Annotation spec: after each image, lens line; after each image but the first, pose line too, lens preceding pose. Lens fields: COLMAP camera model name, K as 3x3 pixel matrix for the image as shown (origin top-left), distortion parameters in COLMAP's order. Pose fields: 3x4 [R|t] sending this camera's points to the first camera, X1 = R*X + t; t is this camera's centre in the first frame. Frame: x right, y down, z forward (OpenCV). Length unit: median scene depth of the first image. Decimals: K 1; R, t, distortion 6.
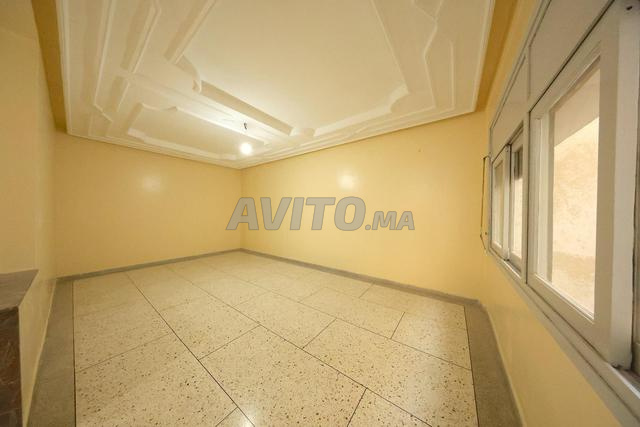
lens RADIAL K [[182.3, 0, 320.0], [0, 182.3, 213.5], [0, 0, 1]] dist [-0.005076, -0.000006]
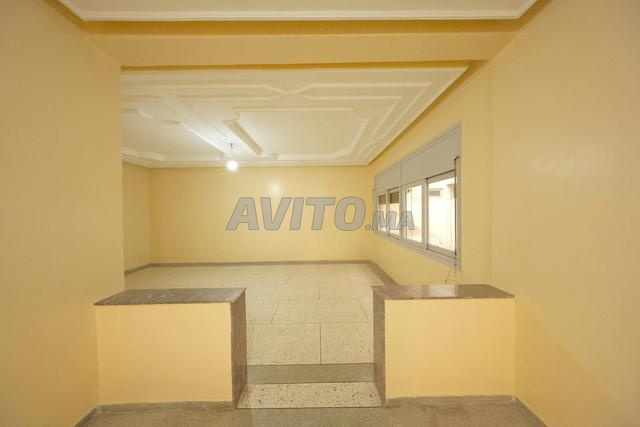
lens RADIAL K [[182.3, 0, 320.0], [0, 182.3, 213.5], [0, 0, 1]] dist [-0.005076, -0.000006]
pose [[0.800393, -0.027596, 0.598840, -0.619642], [0.025822, 0.999600, 0.011552, -0.051371], [-0.598920, 0.006217, 0.800785, -0.224246]]
